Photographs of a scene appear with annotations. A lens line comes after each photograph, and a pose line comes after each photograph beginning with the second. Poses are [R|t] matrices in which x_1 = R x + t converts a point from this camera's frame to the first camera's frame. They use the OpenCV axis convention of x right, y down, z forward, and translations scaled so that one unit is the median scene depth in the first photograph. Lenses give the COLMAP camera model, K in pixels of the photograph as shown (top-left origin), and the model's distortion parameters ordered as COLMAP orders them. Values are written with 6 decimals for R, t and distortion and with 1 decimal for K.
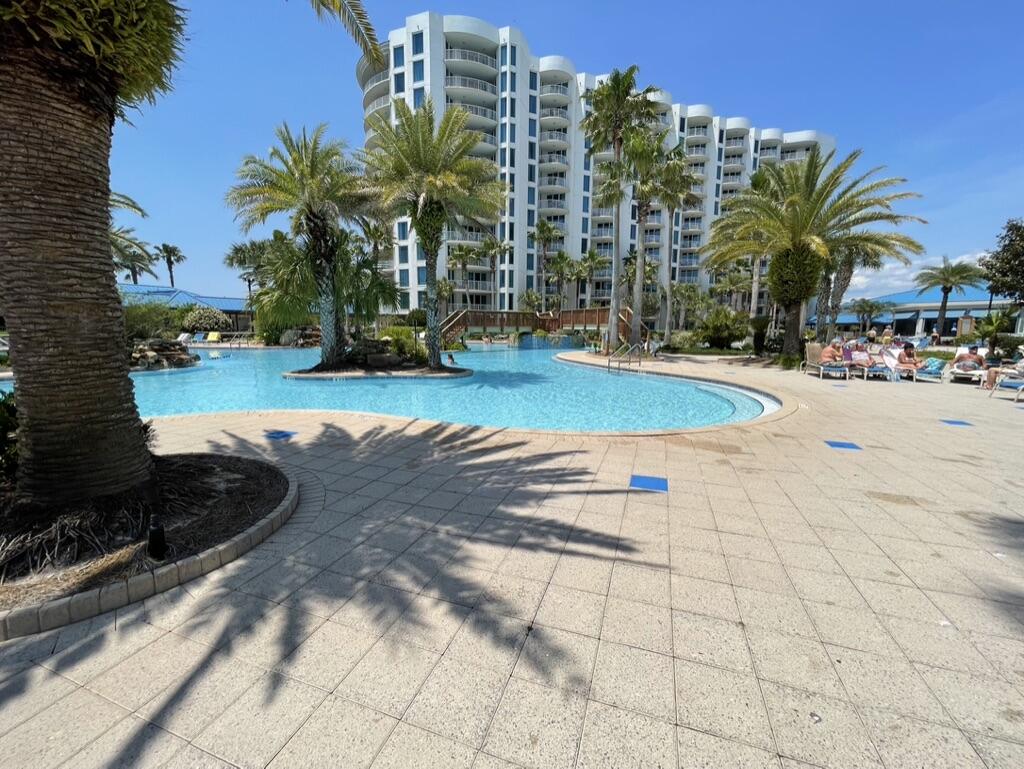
lens RADIAL K [[411.9, 0, 509.6], [0, 411.9, 386.3], [0, 0, 1]] dist [-0.001747, -0.000237]
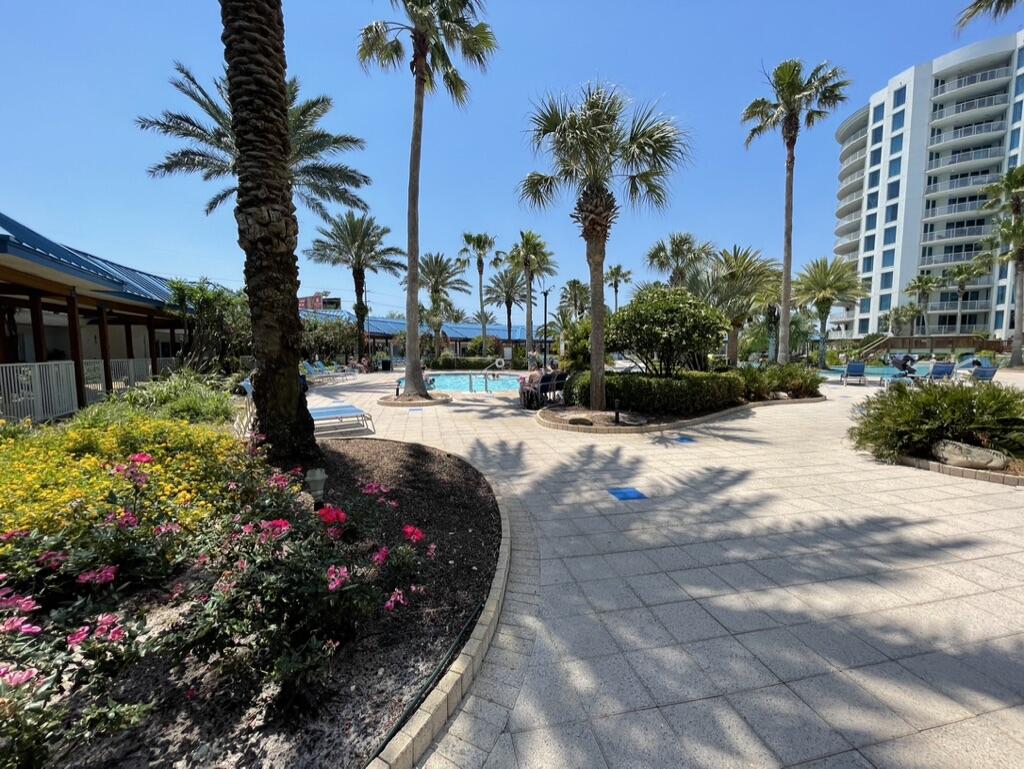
lens RADIAL K [[411.9, 0, 509.6], [0, 411.9, 386.3], [0, 0, 1]] dist [-0.001747, -0.000237]
pose [[0.525814, 0.061592, -0.848367, 0.210998], [-0.109938, 0.993930, 0.004020, 0.058397], [0.843465, 0.091154, 0.529394, -0.406778]]
